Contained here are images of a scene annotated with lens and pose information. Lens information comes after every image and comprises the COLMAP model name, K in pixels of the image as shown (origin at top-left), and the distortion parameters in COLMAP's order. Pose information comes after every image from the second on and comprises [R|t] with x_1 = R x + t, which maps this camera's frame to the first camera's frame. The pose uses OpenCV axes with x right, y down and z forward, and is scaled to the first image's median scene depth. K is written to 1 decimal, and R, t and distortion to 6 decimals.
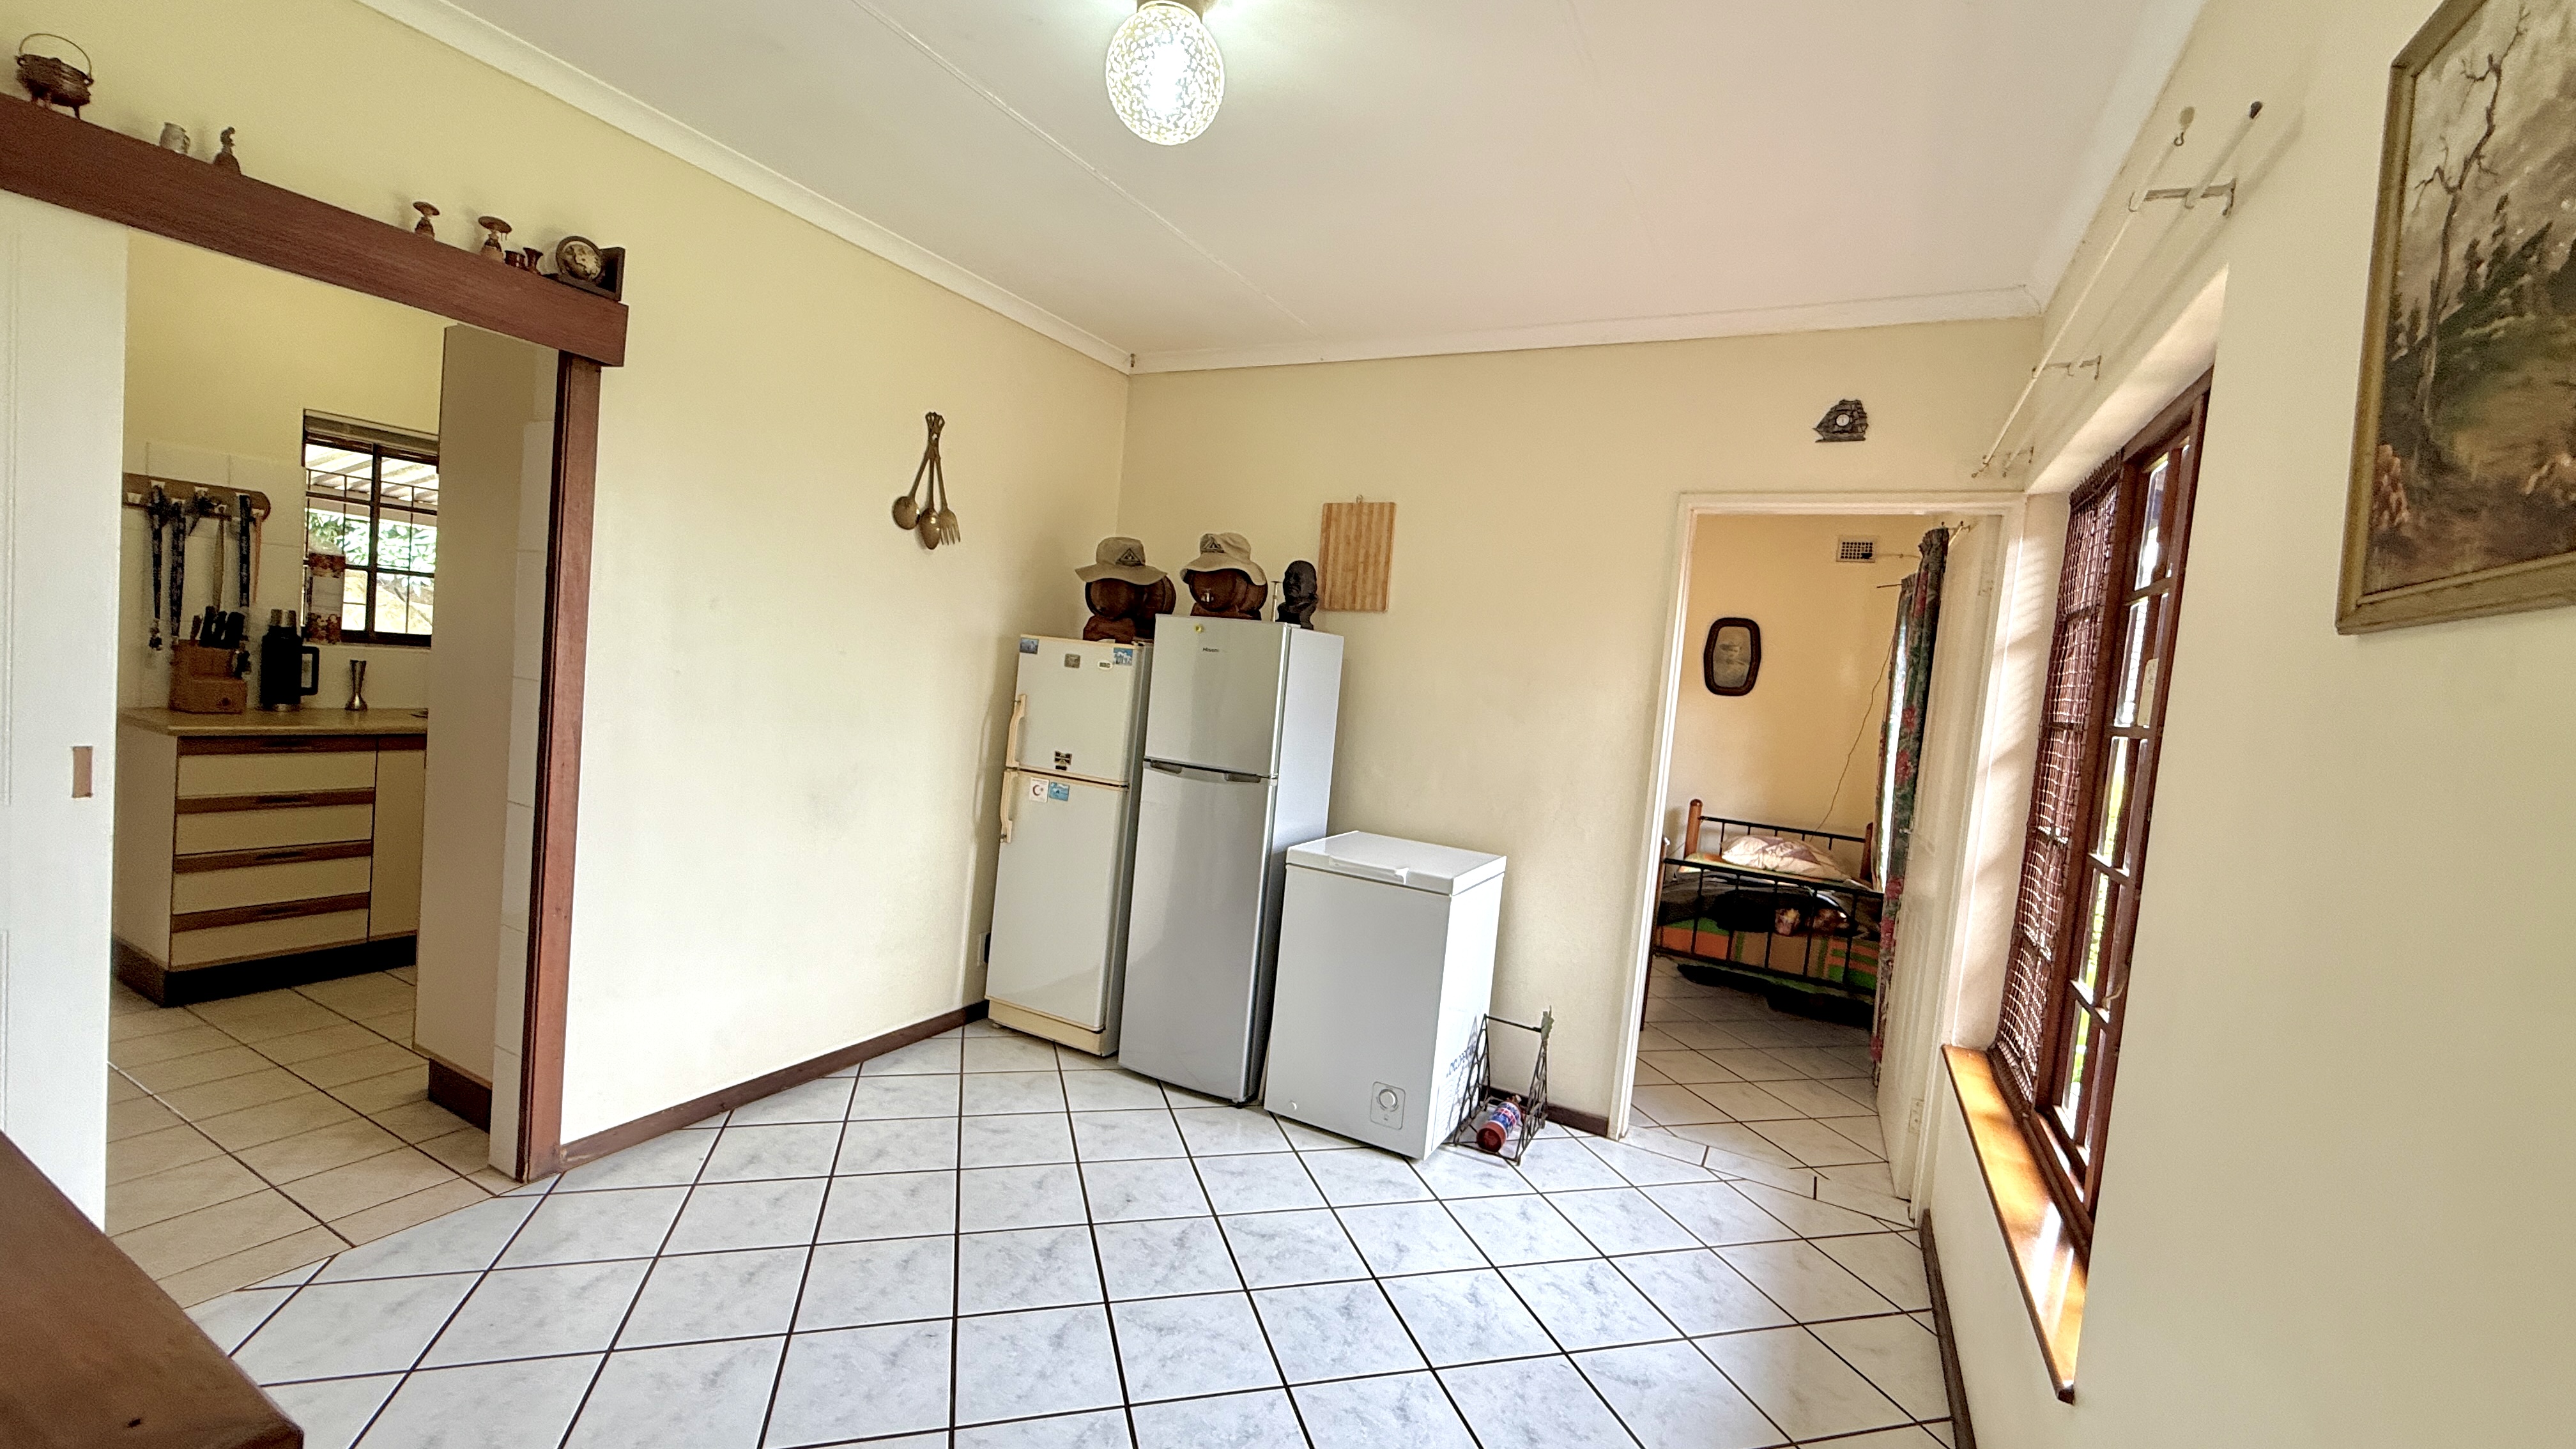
lens RADIAL K [[1029.4, 0, 1279.9], [0, 1029.4, 721.4], [0, 0, 1]] dist [0.000104, -0.000646]
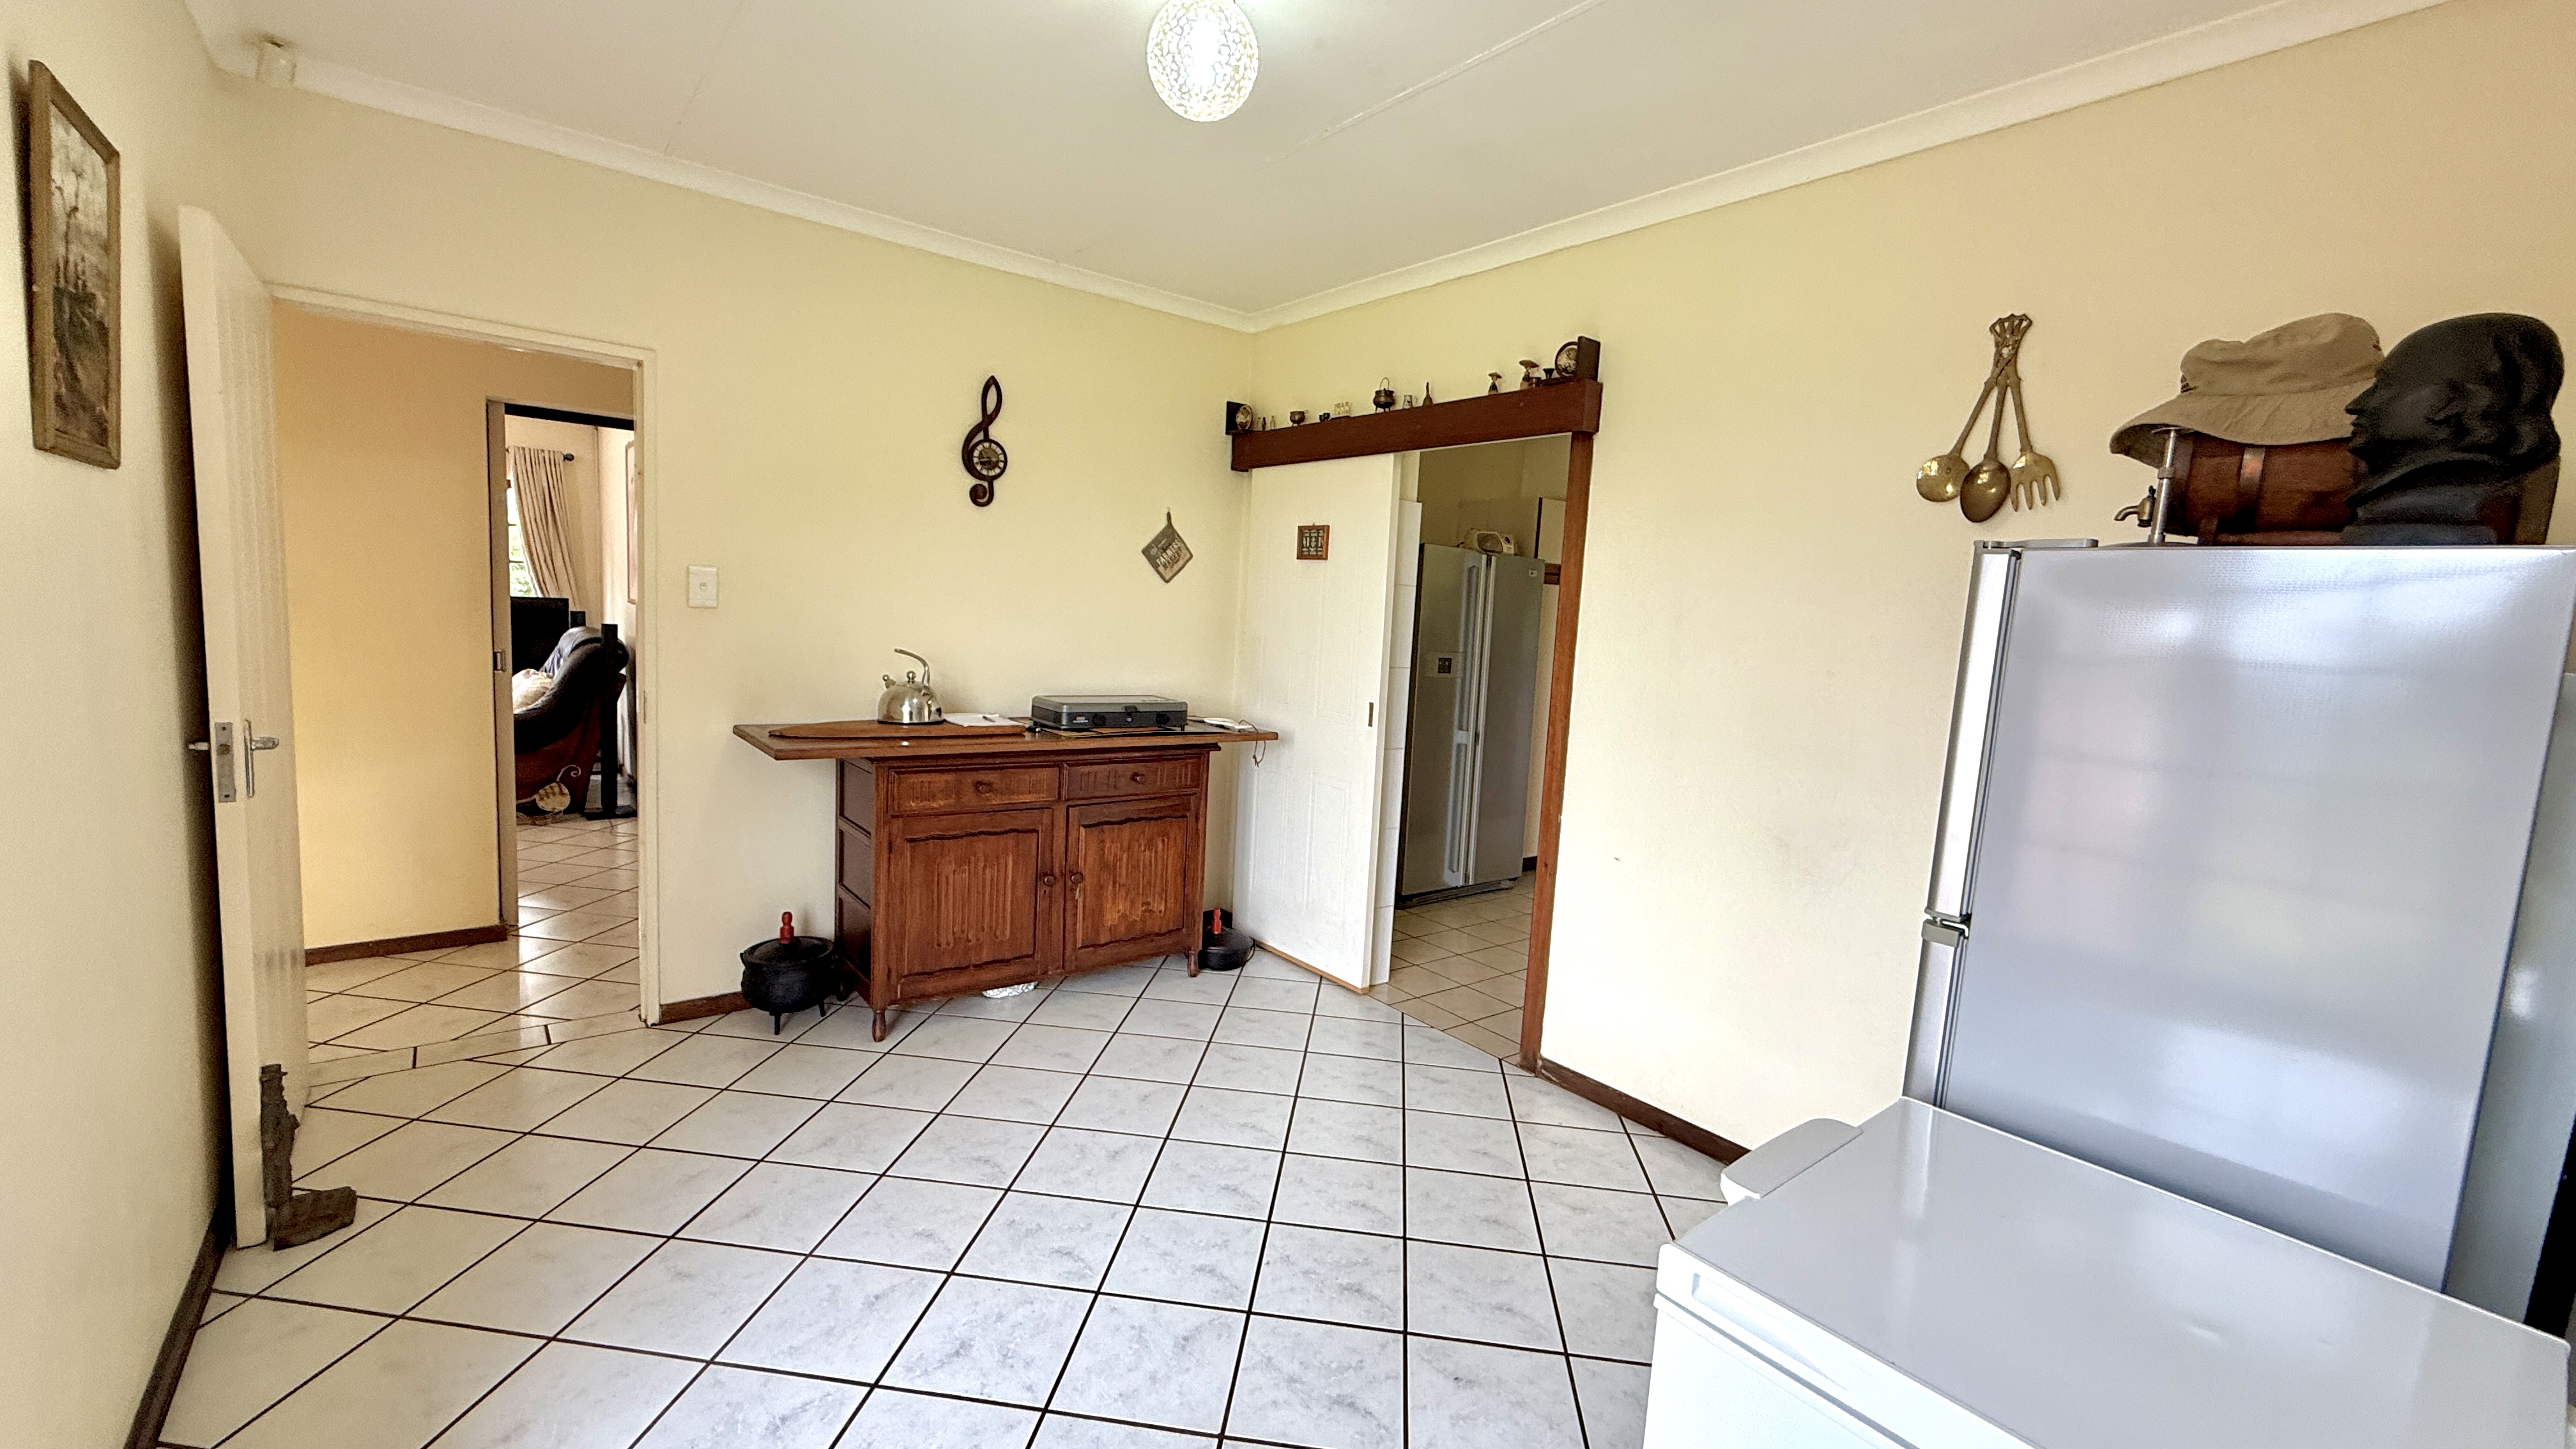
lens RADIAL K [[1029.4, 0, 1279.9], [0, 1029.4, 721.4], [0, 0, 1]] dist [0.000104, -0.000646]
pose [[-0.395812, -0.009137, -0.918286, 0.626295], [-0.140146, 0.988839, 0.050569, -0.013452], [0.907575, 0.148710, -0.392675, 1.202877]]
